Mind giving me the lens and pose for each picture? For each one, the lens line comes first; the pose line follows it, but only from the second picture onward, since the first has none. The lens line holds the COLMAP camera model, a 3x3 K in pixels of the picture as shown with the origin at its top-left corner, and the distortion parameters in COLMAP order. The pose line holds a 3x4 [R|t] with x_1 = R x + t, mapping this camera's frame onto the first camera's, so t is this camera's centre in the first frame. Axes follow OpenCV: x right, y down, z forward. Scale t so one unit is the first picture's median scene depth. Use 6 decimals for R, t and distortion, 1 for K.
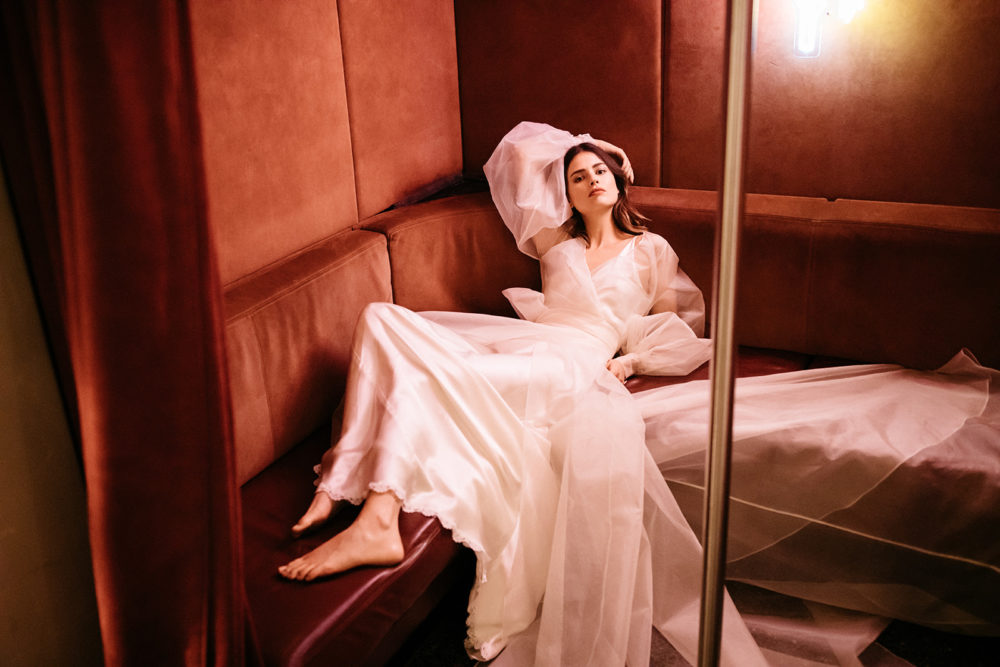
lens RADIAL K [[957.4, 0, 500.0], [0, 957.4, 333.5], [0, 0, 1]] dist [0.005393, -0.019522]
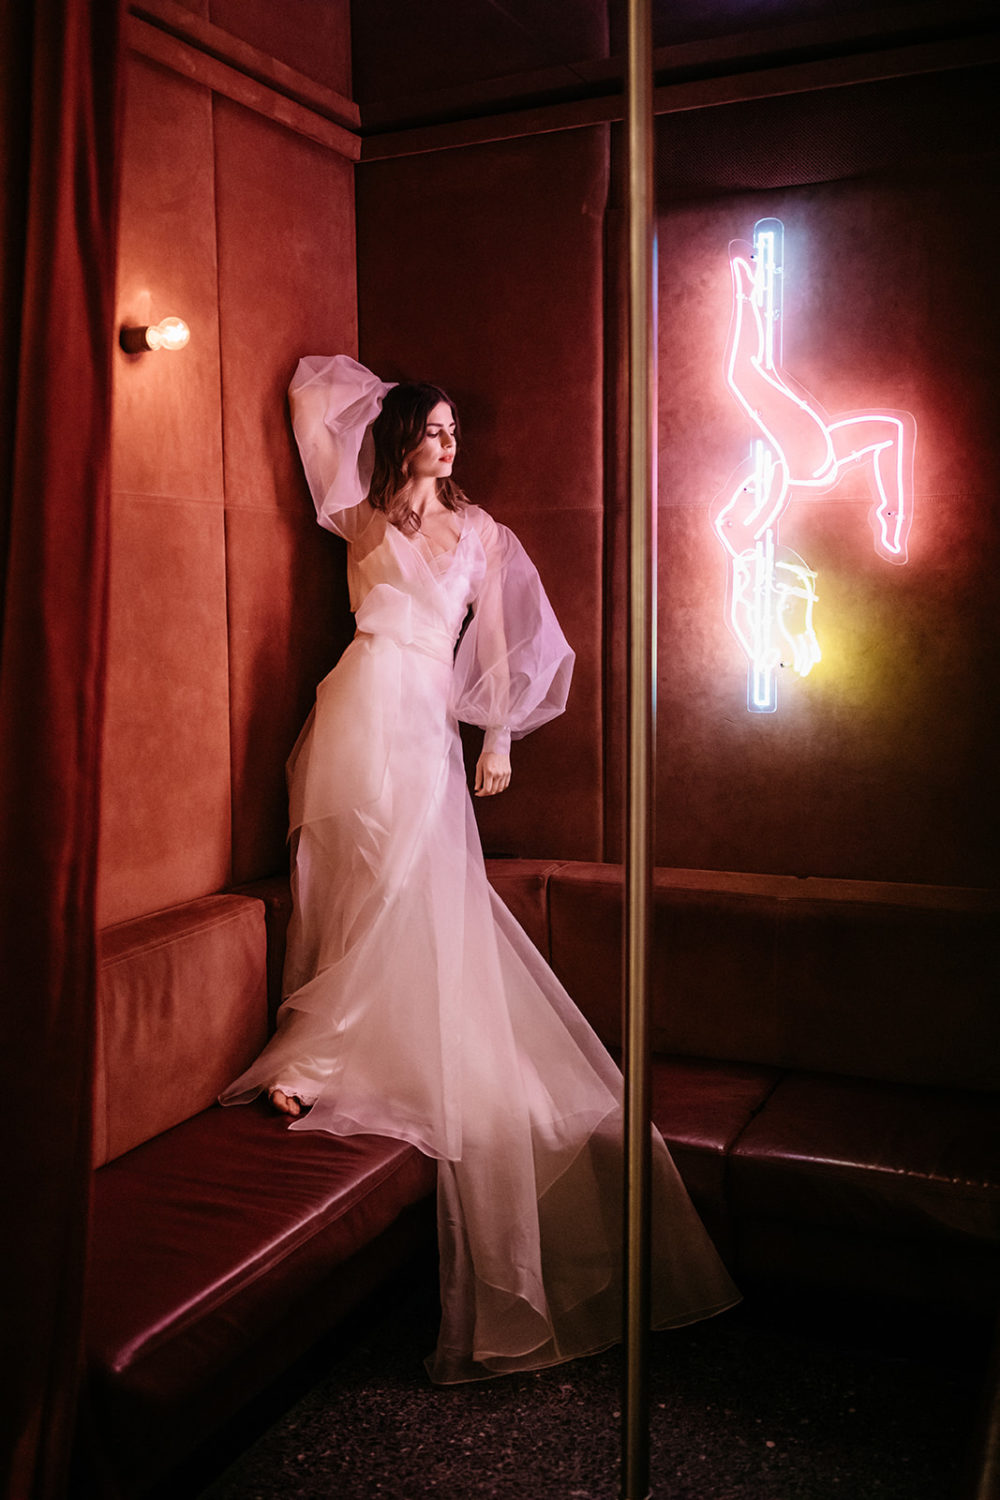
lens RADIAL K [[1436.1, 0, 500.0], [0, 1436.1, 750.0], [0, 0, 1]] dist [0.005393, -0.019522]
pose [[0.998188, 0.038399, 0.046317, 0.021025], [-0.023537, 0.957722, -0.286731, 0.128786], [-0.055369, 0.285122, 0.956891, -0.237270]]
